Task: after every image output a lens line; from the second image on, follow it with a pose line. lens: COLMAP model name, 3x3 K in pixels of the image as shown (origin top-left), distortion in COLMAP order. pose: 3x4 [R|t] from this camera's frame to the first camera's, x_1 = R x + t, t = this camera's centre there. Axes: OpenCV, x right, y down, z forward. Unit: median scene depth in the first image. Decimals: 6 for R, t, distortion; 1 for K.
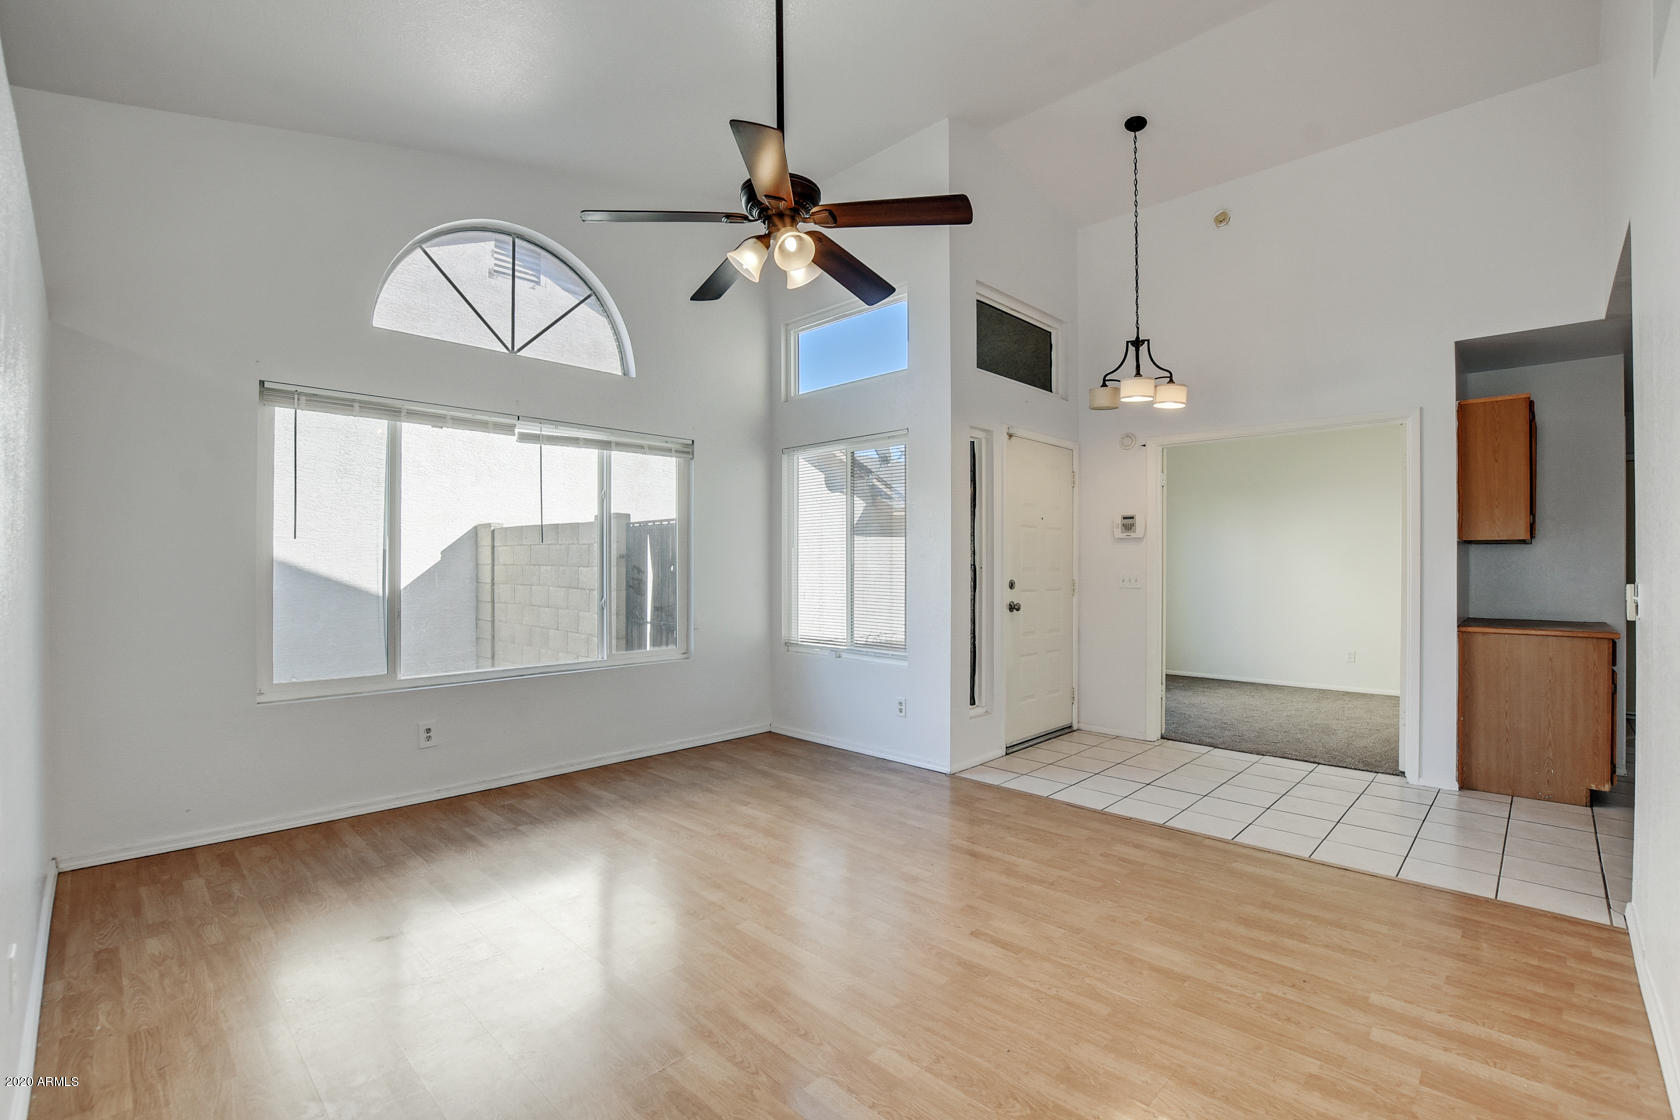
lens RADIAL K [[751.4, 0, 842.2], [0, 751.4, 565.1], [0, 0, 1]] dist [-0.027128, 0.004375]
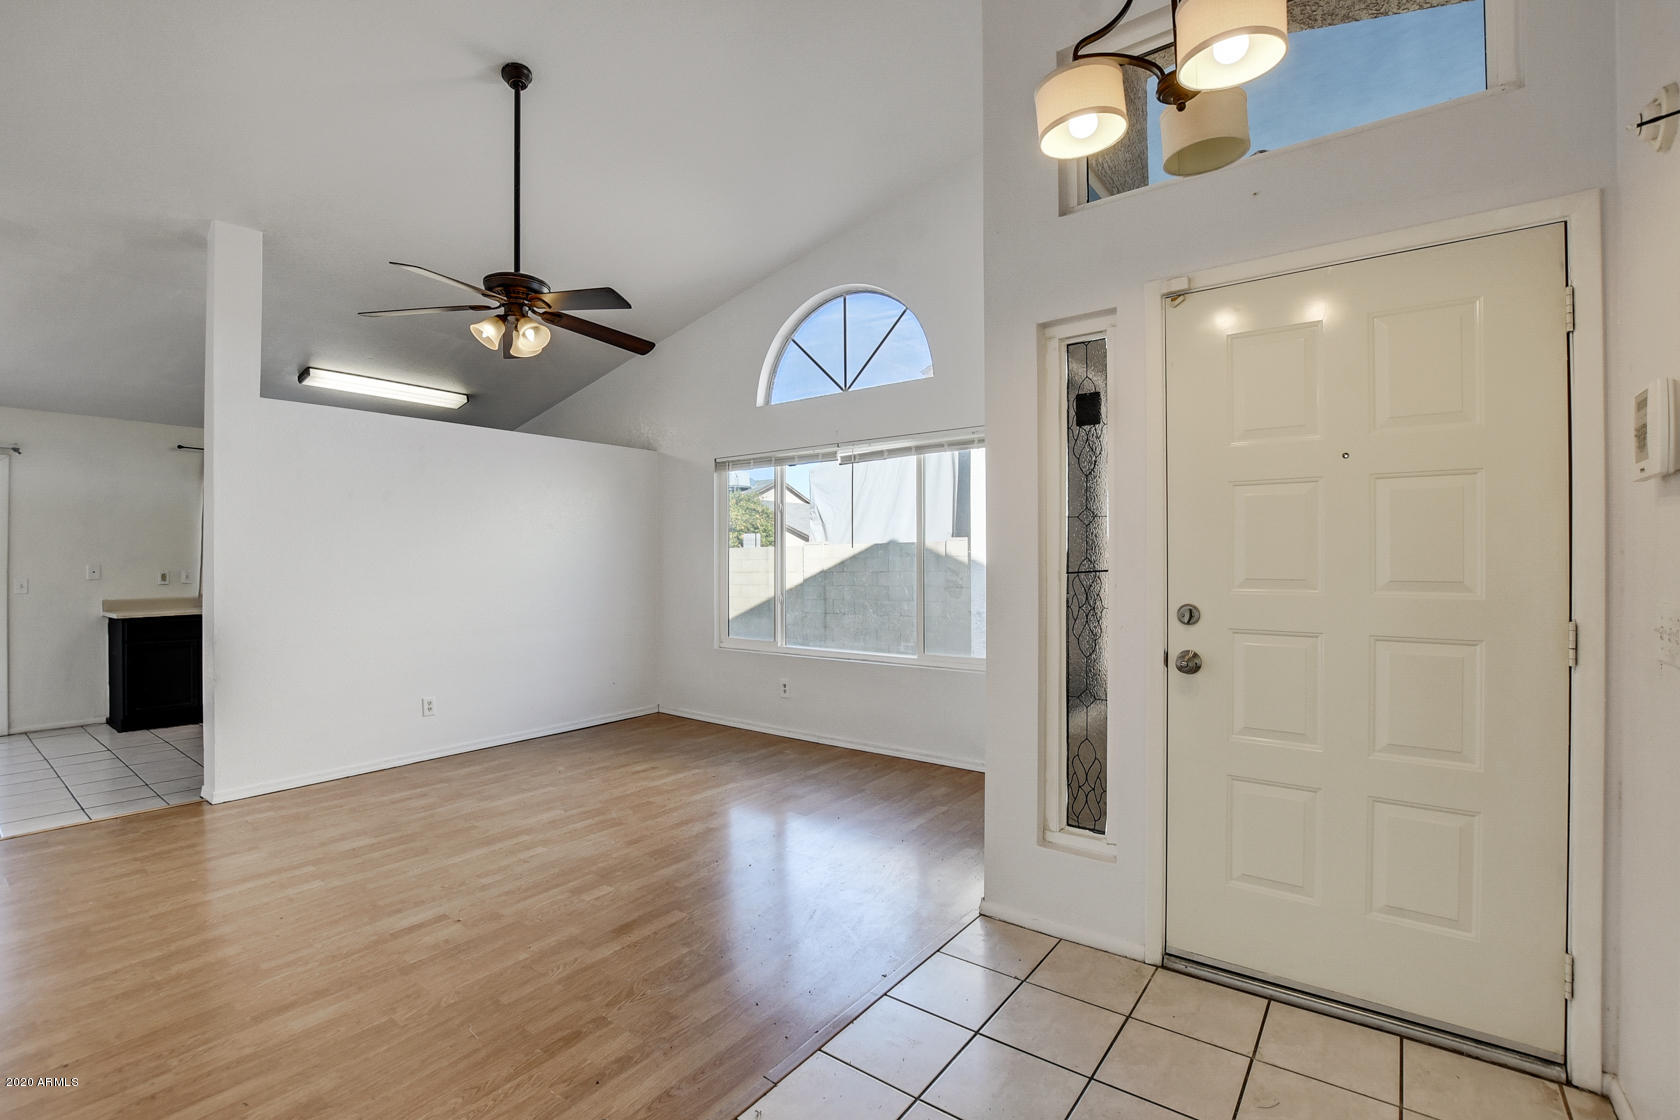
lens RADIAL K [[751.4, 0, 842.2], [0, 751.4, 565.1], [0, 0, 1]] dist [-0.027128, 0.004375]
pose [[0.116766, 0.004779, -0.993148, 0.778359], [0.003052, 0.999982, 0.005171, -0.008966], [0.993155, -0.003635, 0.116749, 0.866137]]
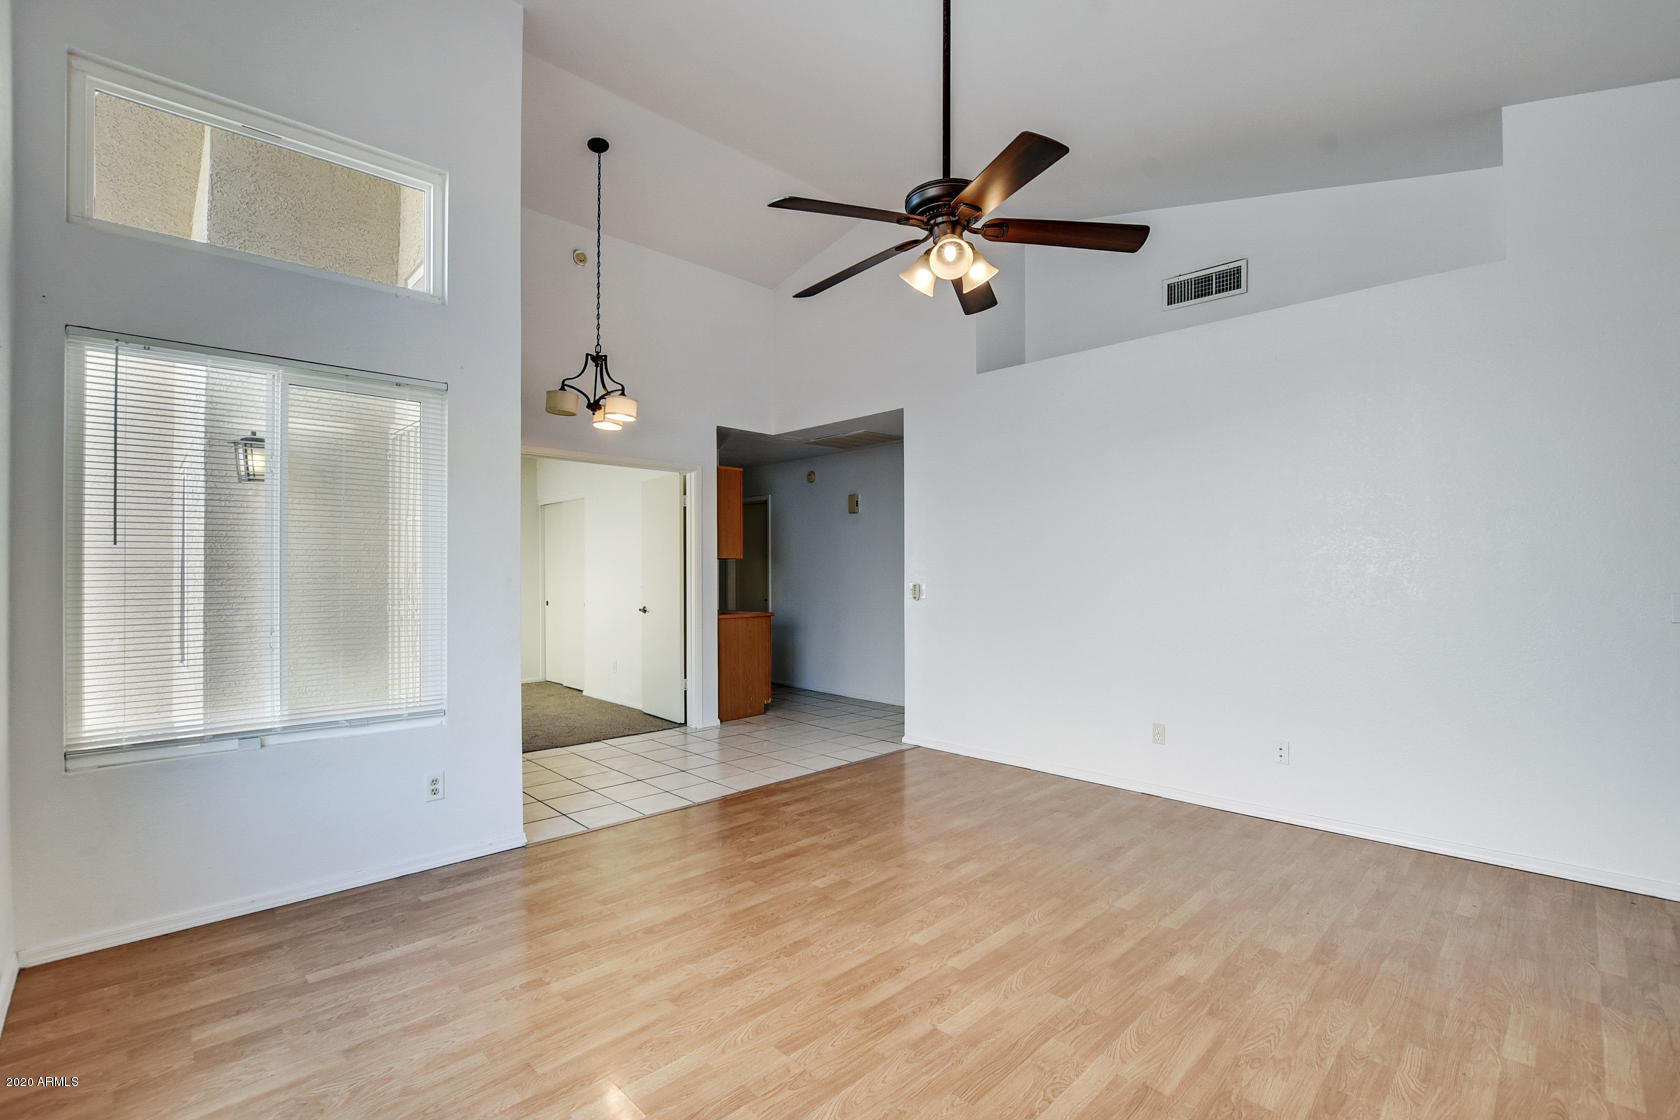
lens RADIAL K [[740.3, 0, 840.0], [0, 740.3, 560.0], [0, 0, 1]] dist [-0.025125, 0.003941]
pose [[0.031801, 0.013064, 0.999409, -0.651770], [0.002612, 0.999910, -0.013154, -0.008487], [-0.999491, 0.003029, 0.031764, 0.683534]]
